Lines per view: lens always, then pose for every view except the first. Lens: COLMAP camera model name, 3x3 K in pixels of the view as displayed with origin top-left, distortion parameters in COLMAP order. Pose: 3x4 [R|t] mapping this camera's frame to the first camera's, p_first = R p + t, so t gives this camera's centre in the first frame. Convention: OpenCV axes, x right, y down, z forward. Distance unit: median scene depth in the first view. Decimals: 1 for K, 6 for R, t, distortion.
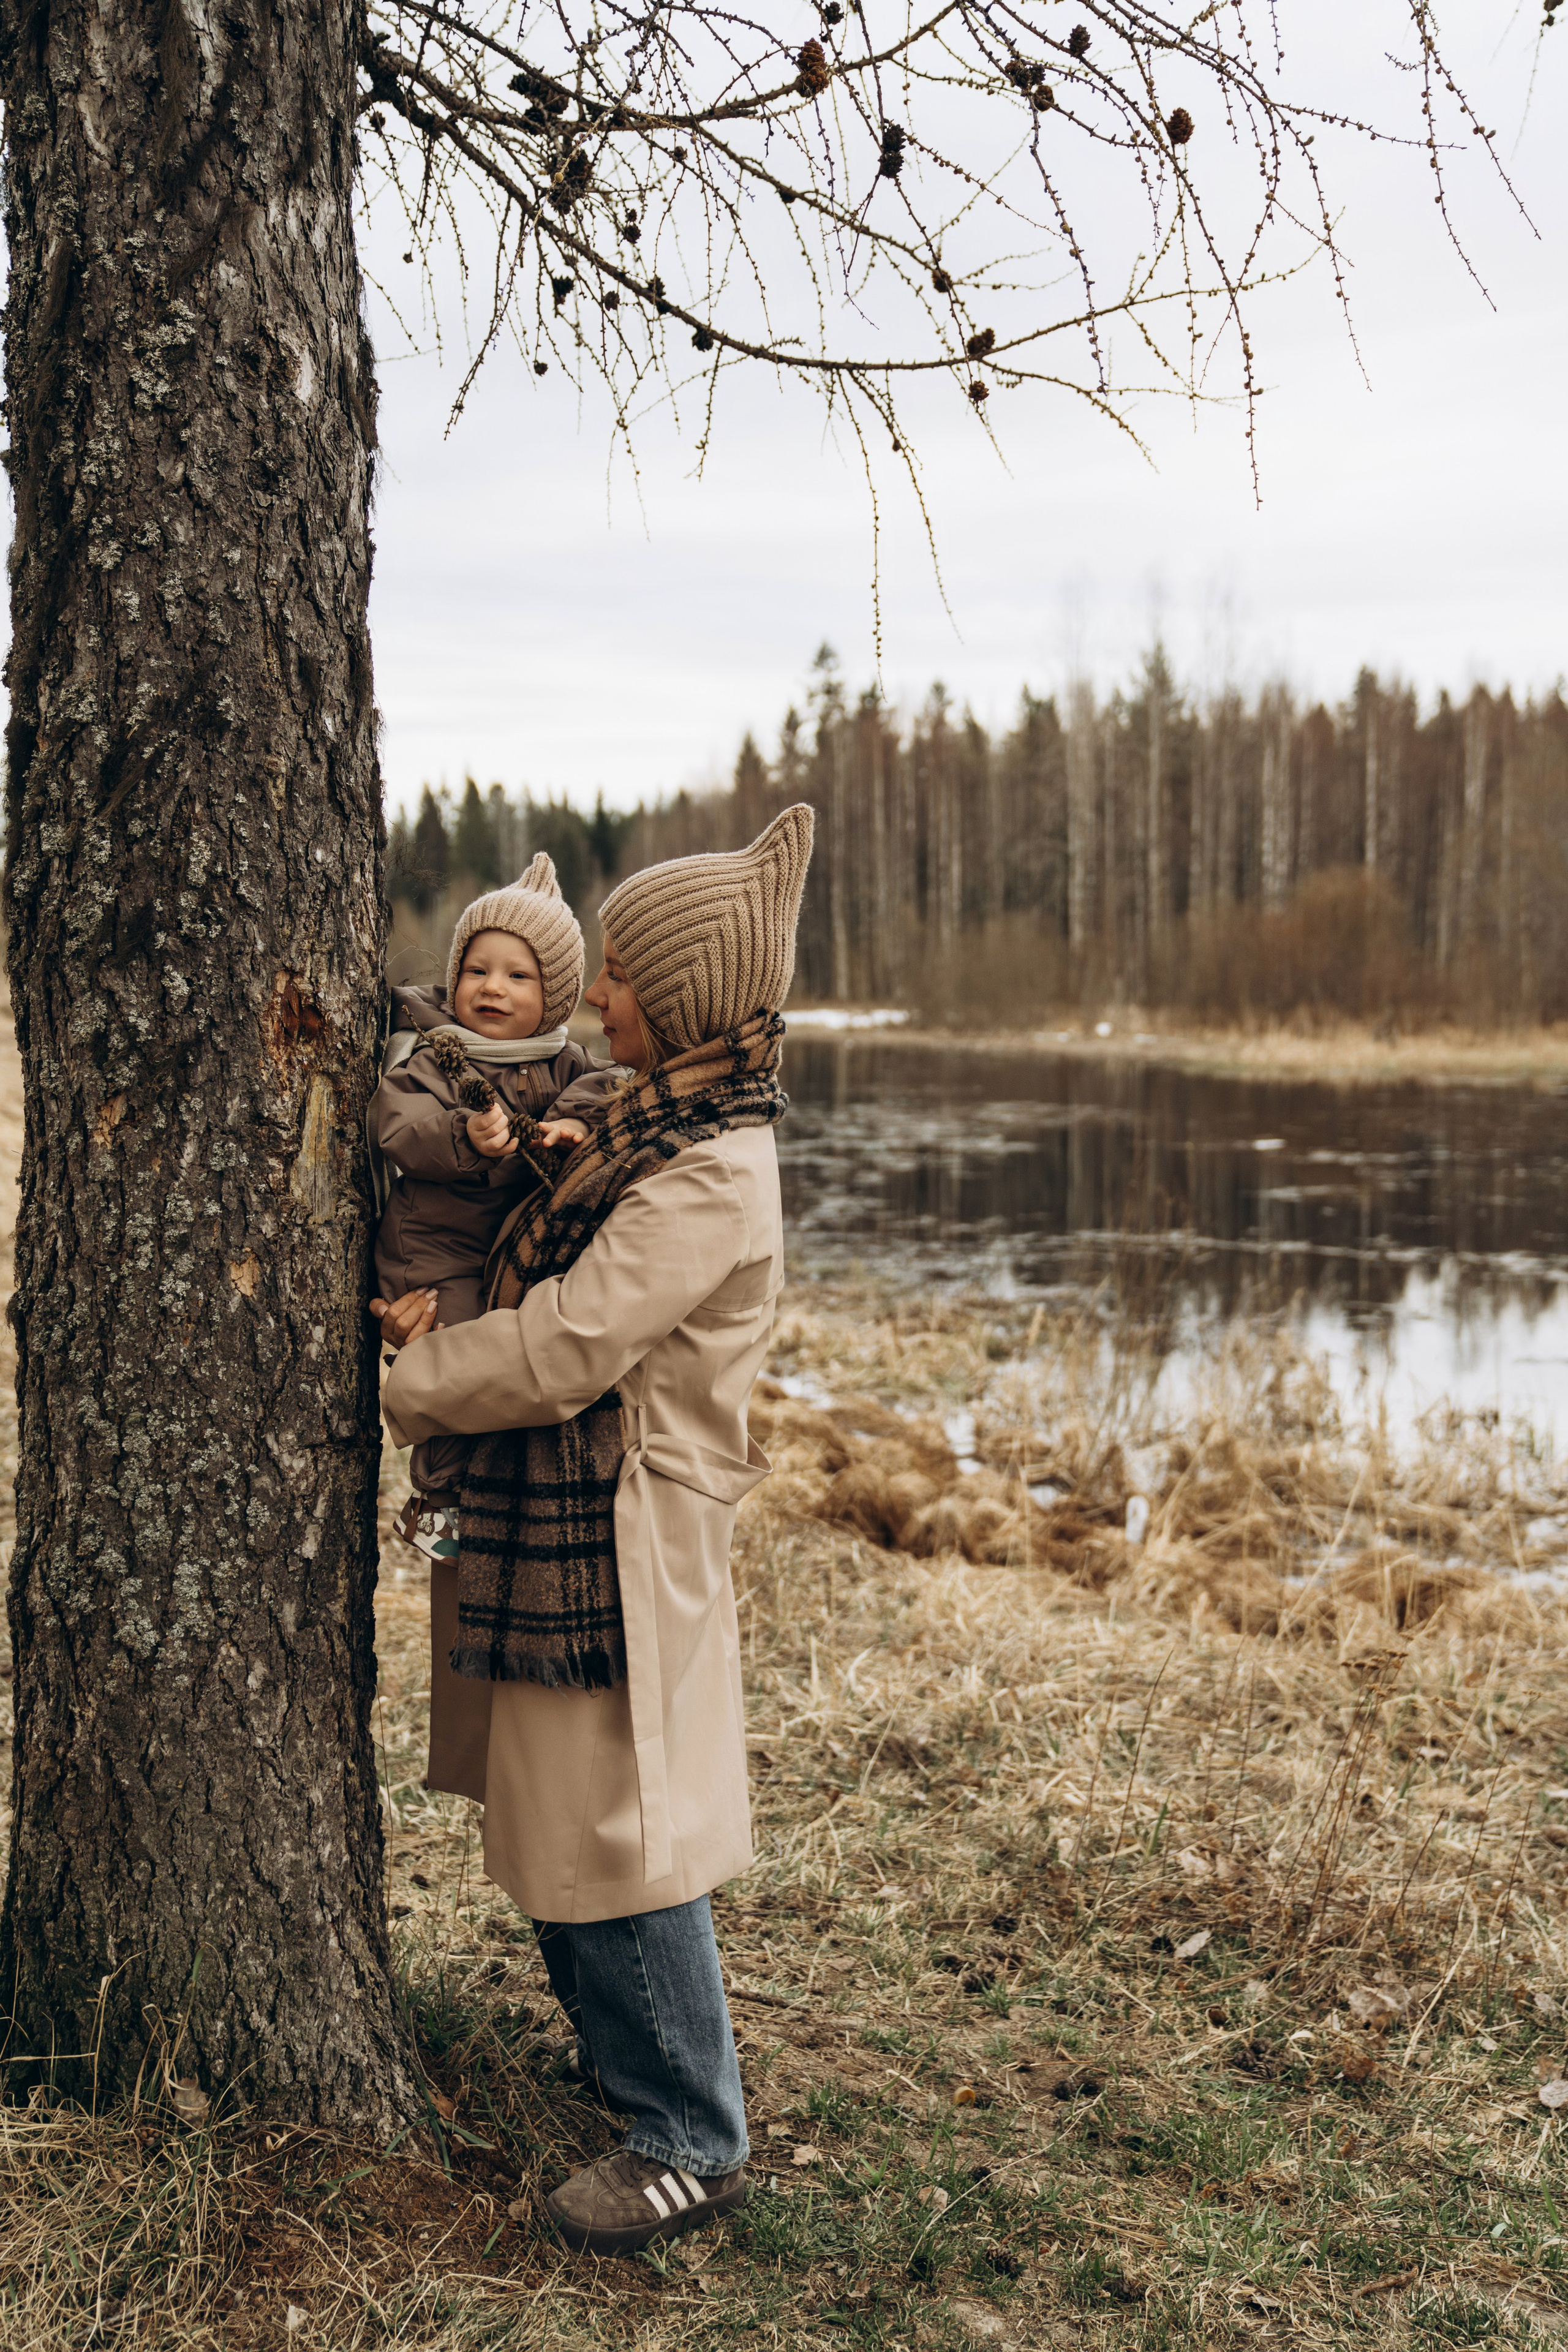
lens RADIAL K [[2609.0, 0, 782.5], [0, 2609.0, 1188.5], [0, 0, 1]] dist [0.063610, 0.000000]
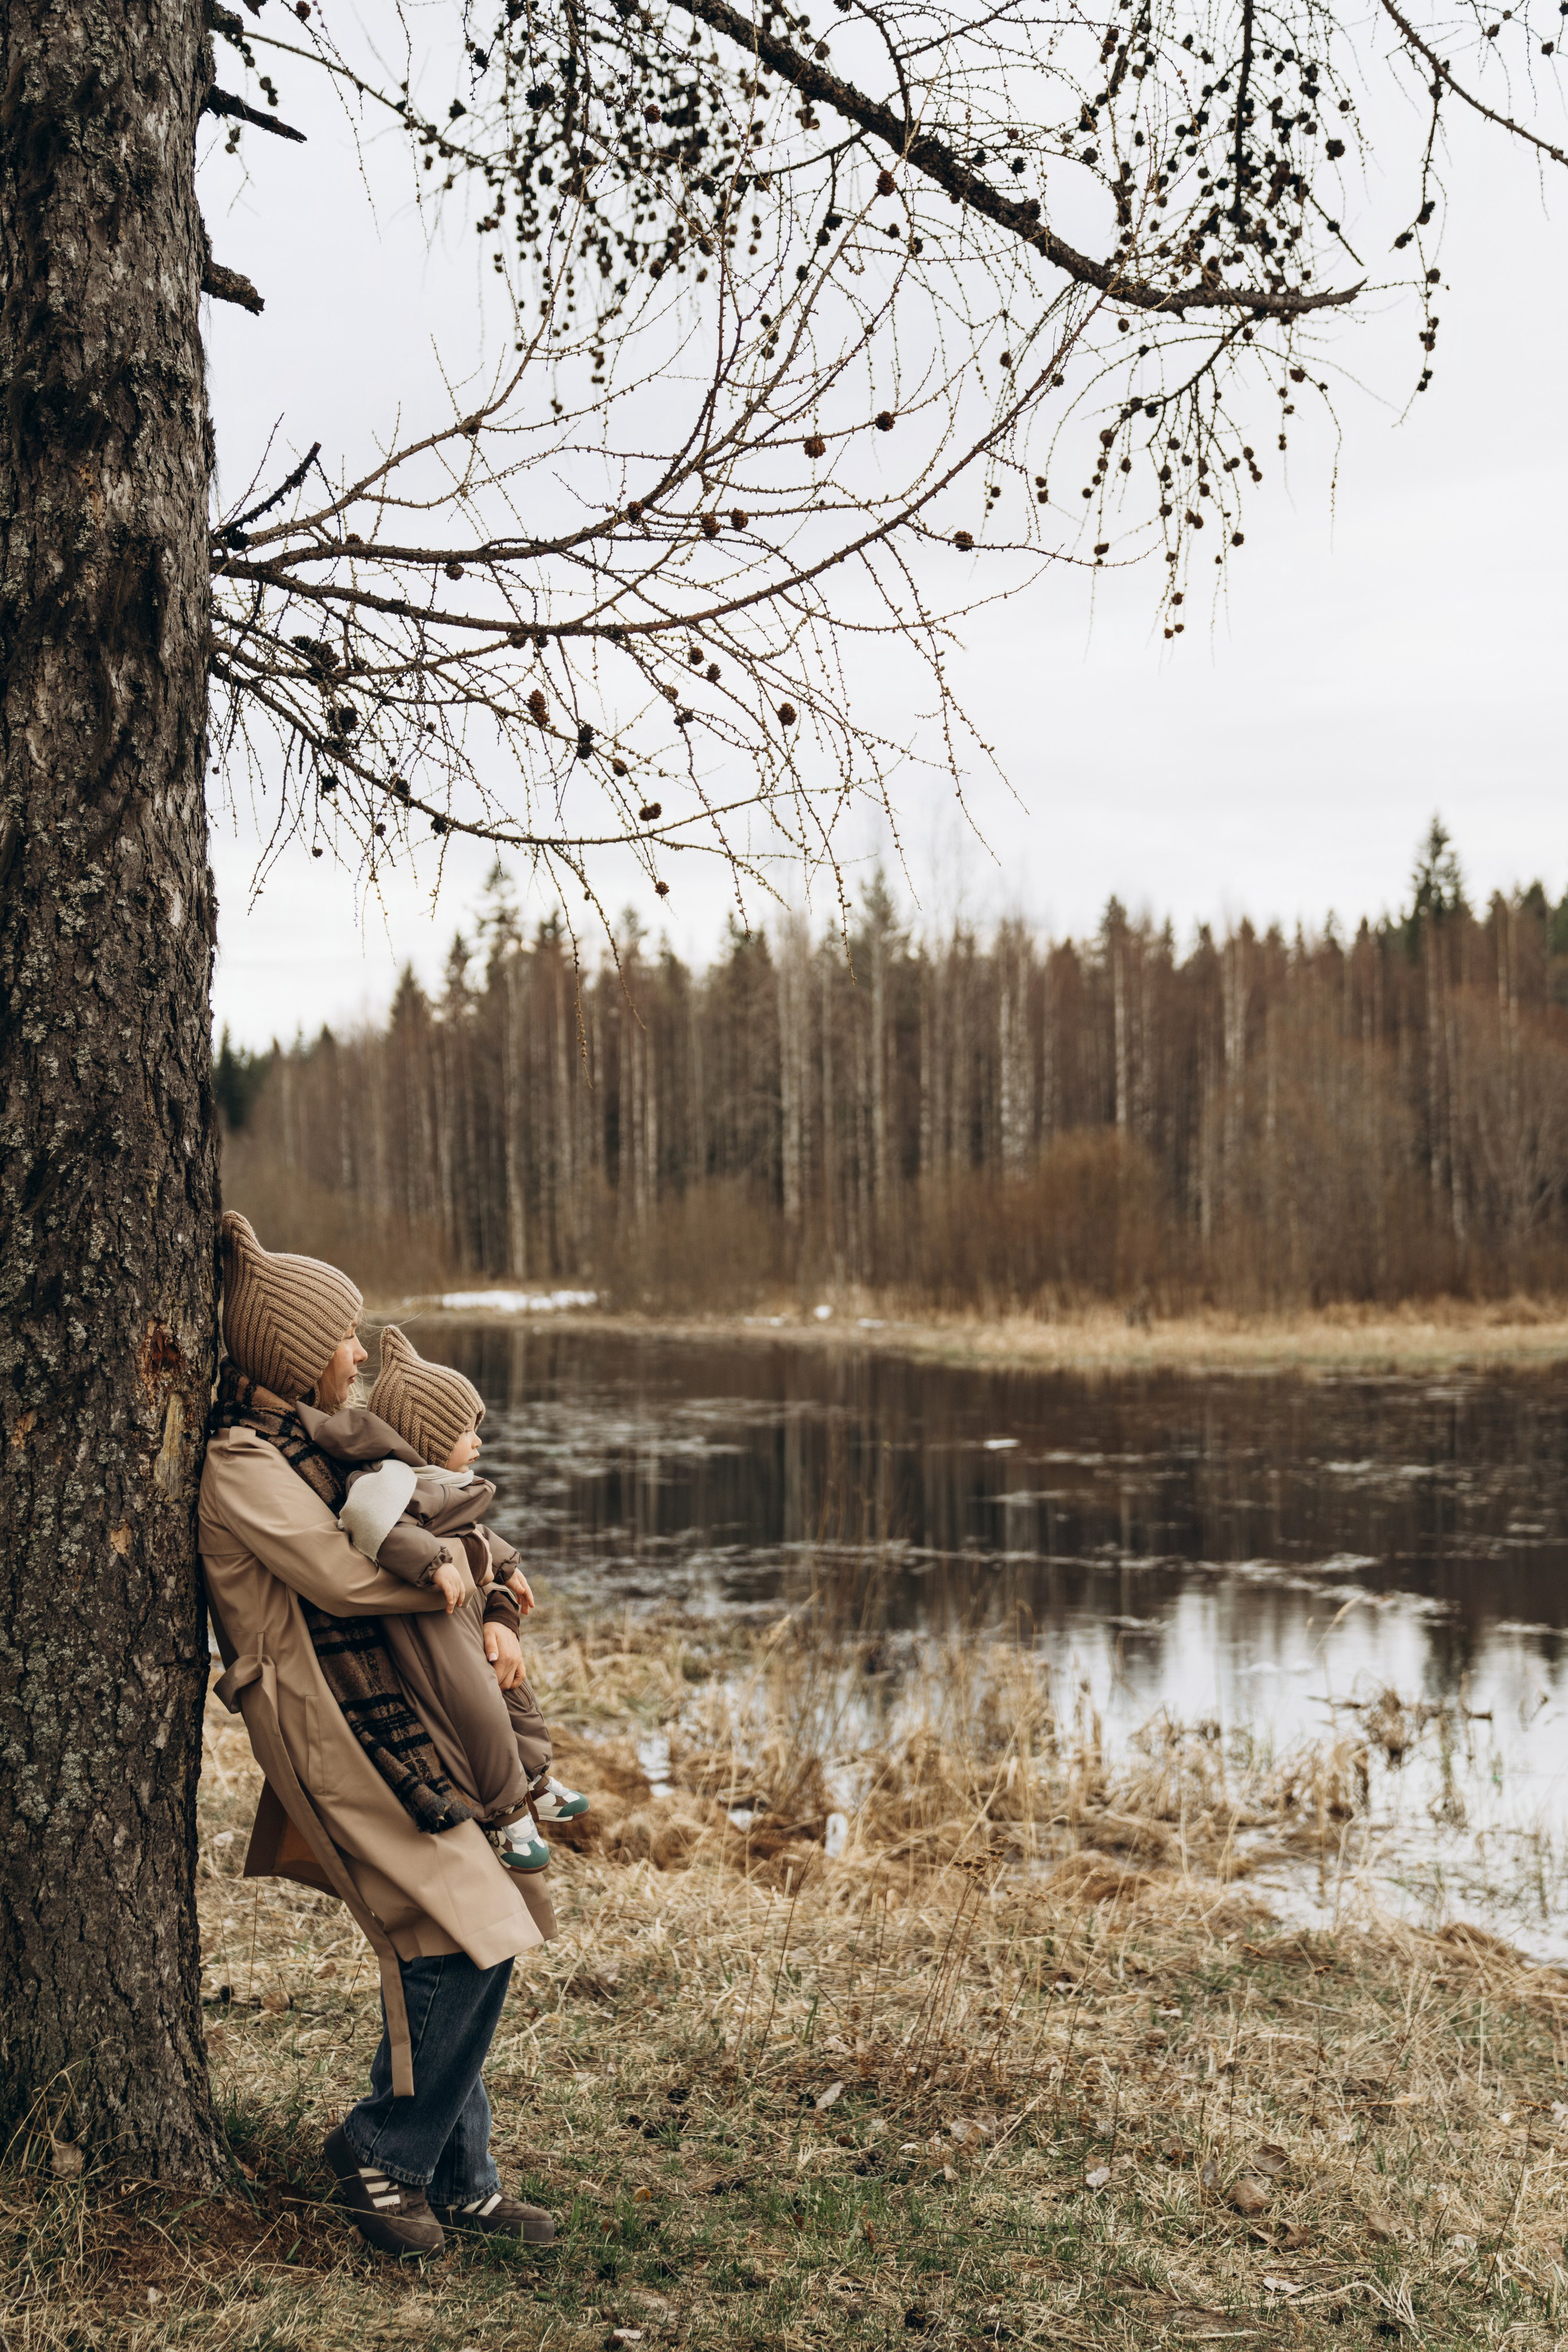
lens RADIAL K [[3085.4, 0, 805.8], [0, 3085.4, 1187.7], [0, 0, 1]] dist [0.167677, 0.000000]
pose [[0.993332, 0.001565, 0.115281, -0.023851], [0.010037, 0.994938, -0.099991, 0.011339], [-0.114854, 0.100481, 0.988288, -0.476827]]
